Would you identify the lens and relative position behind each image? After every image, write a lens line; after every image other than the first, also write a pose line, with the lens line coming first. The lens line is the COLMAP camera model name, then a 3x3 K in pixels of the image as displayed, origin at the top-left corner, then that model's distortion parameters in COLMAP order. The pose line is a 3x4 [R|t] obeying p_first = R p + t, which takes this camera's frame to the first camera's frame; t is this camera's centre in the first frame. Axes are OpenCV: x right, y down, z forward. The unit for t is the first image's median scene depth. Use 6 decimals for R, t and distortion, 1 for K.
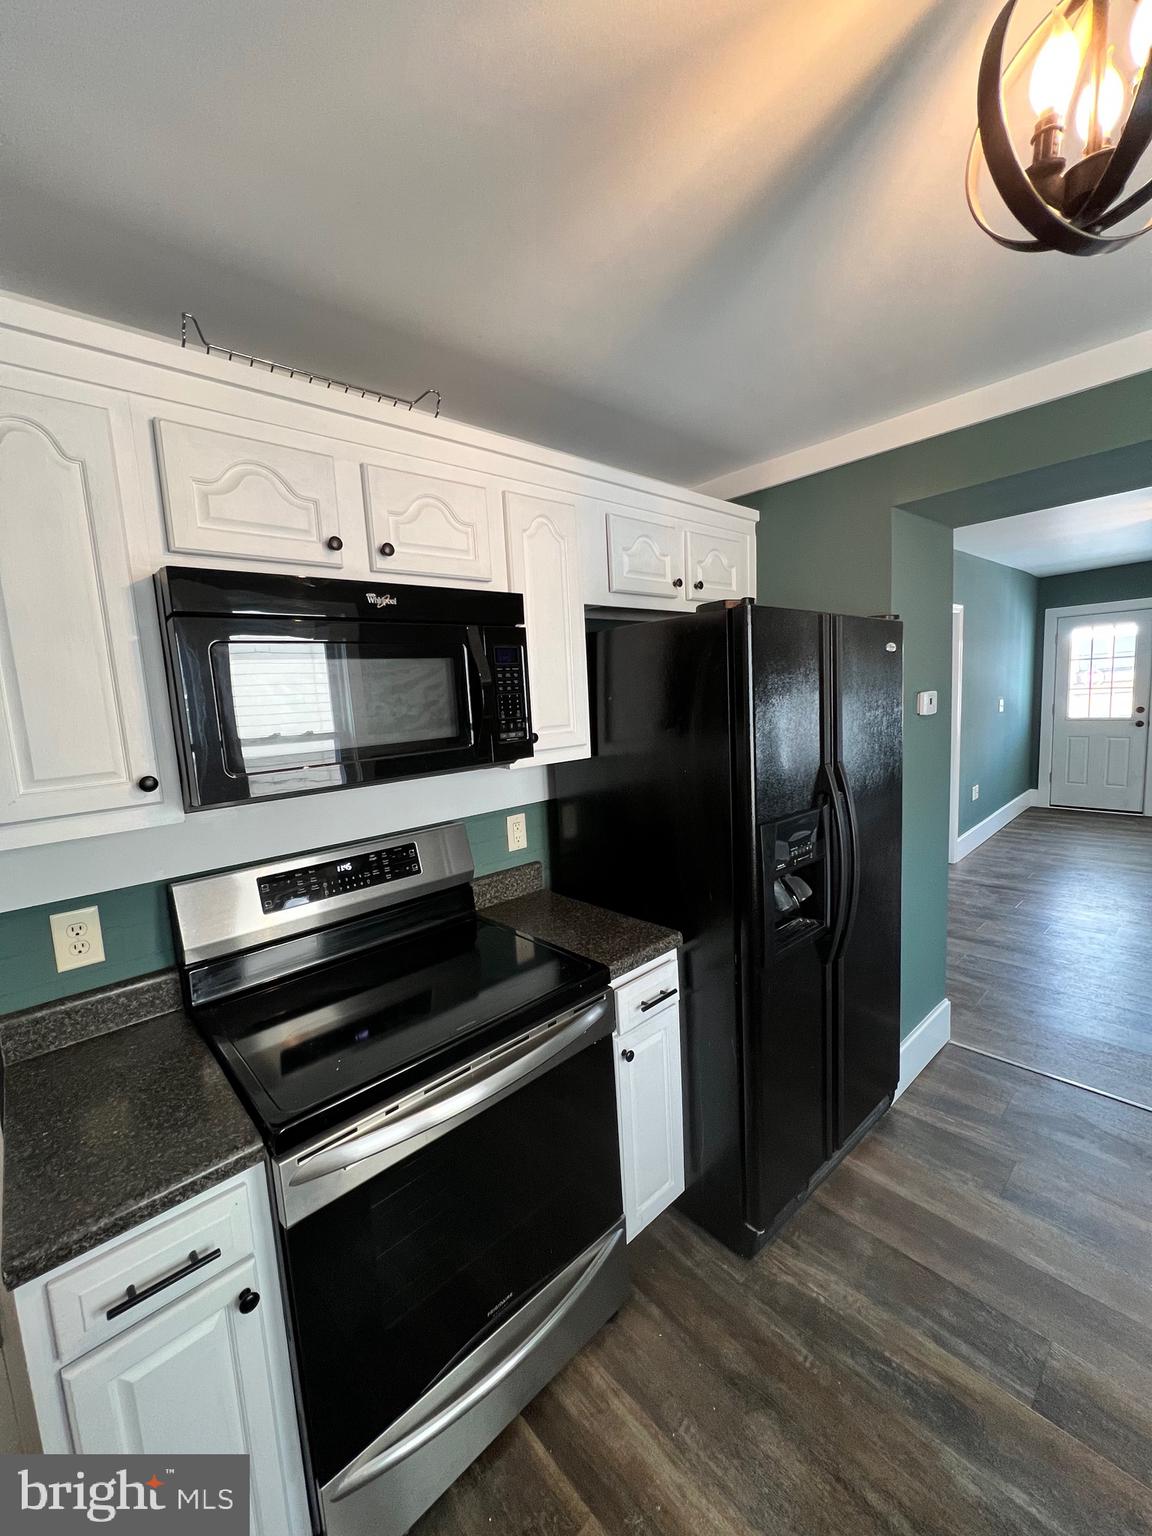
lens RADIAL K [[615.6, 0, 586.4], [0, 615.6, 772.4], [0, 0, 1]] dist [0.001055, -0.000043]
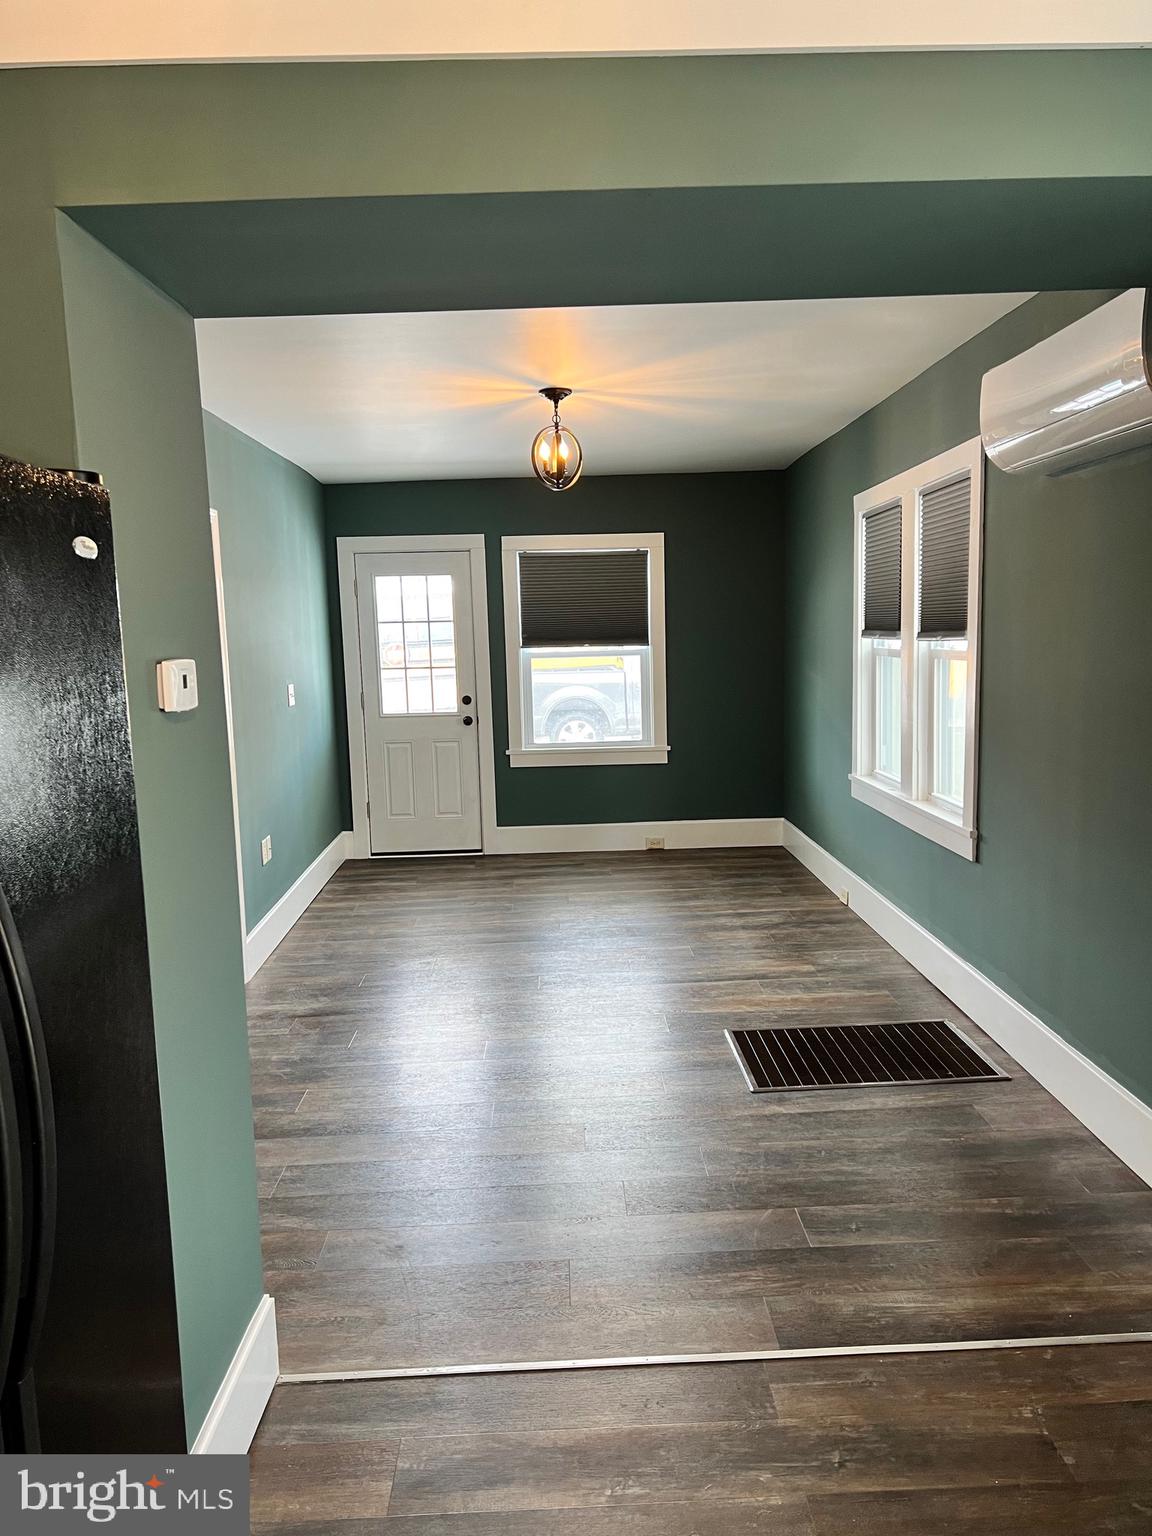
lens RADIAL K [[1151.8, 0, 585.8], [0, 1151.8, 774.5], [0, 0, 1]] dist [0.008542, -0.010833]
pose [[0.661609, -0.056872, 0.747689, 0.051442], [0.088078, 0.996111, -0.002169, -0.008604], [-0.744658, 0.067290, 0.664046, 0.097972]]
